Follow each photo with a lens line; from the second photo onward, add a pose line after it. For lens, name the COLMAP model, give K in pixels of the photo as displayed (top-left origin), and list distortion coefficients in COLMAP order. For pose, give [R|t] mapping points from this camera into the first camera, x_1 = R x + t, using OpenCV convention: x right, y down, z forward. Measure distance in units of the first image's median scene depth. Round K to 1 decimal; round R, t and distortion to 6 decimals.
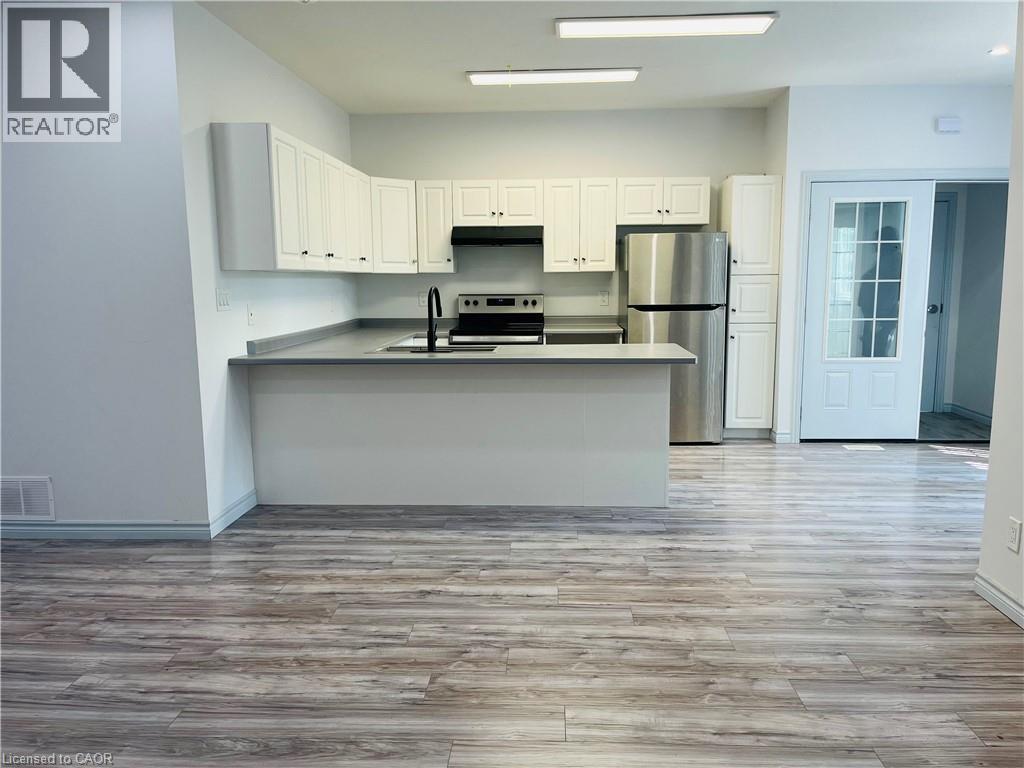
lens RADIAL K [[782.0, 0, 515.8], [0, 782.0, 386.1], [0, 0, 1]] dist [0.028377, -0.025248]
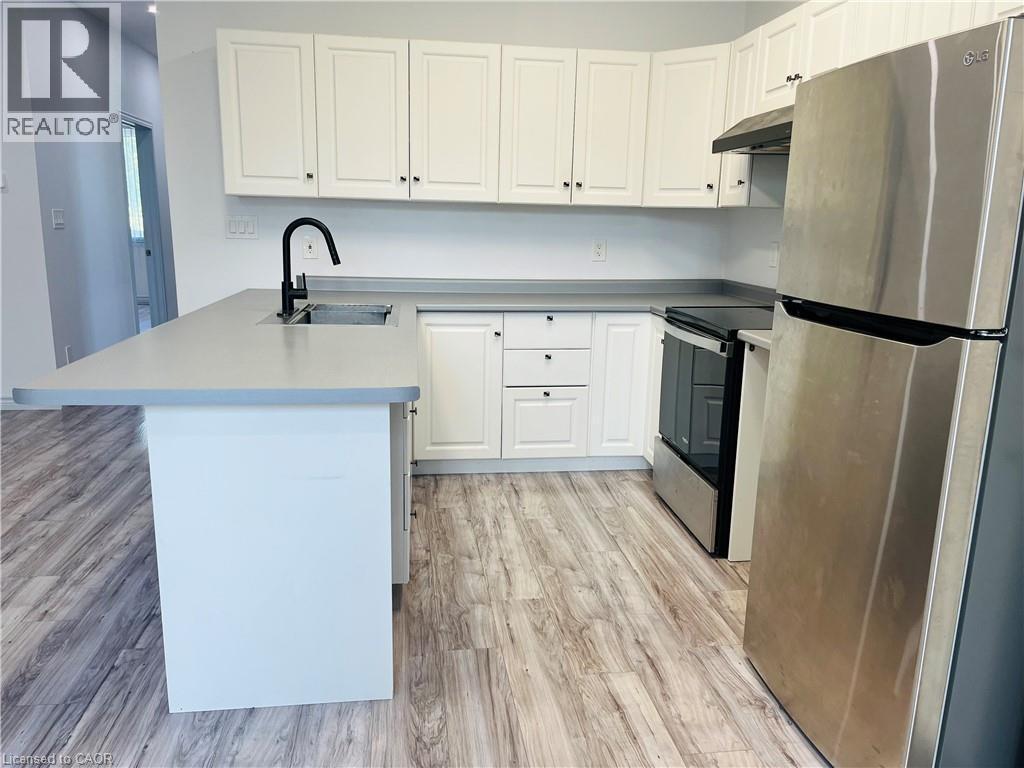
lens RADIAL K [[782.0, 0, 512.7], [0, 782.0, 380.6], [0, 0, 1]] dist [0.028377, -0.025248]
pose [[0.183913, 0.214493, -0.959254, 0.446373], [-0.156199, 0.969877, 0.186921, -0.106524], [0.970452, 0.115458, 0.211877, 0.759430]]
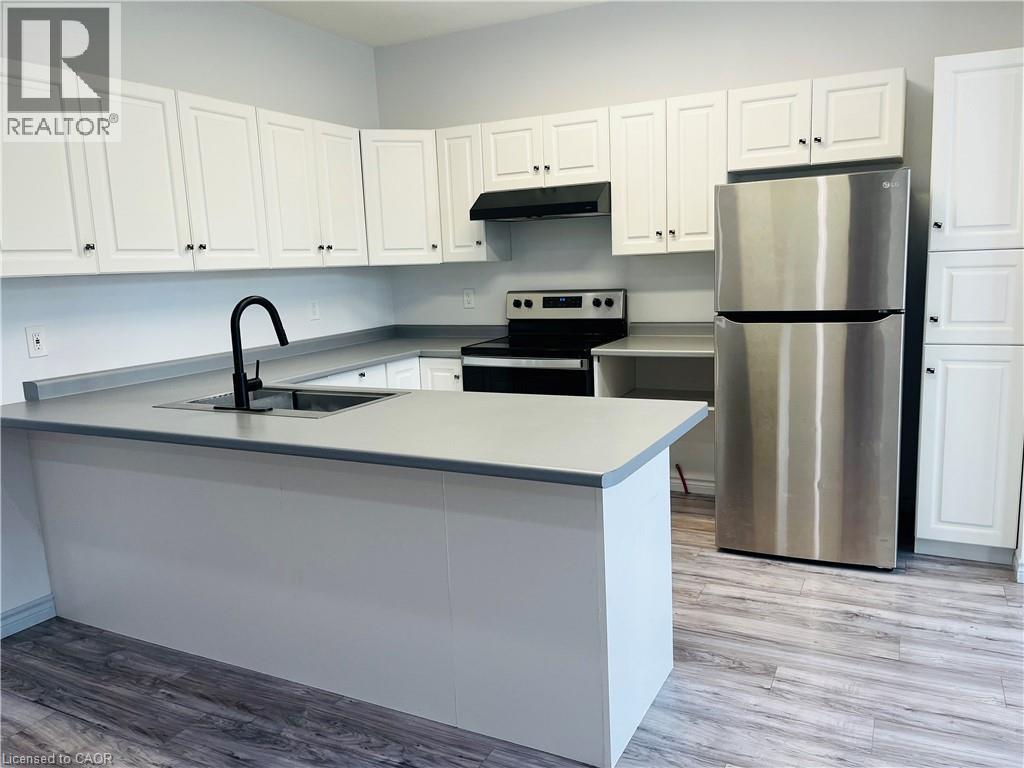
lens RADIAL K [[782.0, 0, 508.2], [0, 782.0, 387.4], [0, 0, 1]] dist [0.028377, -0.025248]
pose [[0.913165, 0.036266, -0.405974, 0.224208], [-0.022751, 0.999016, 0.038069, -0.062265], [0.406956, -0.025527, 0.913091, 0.389442]]
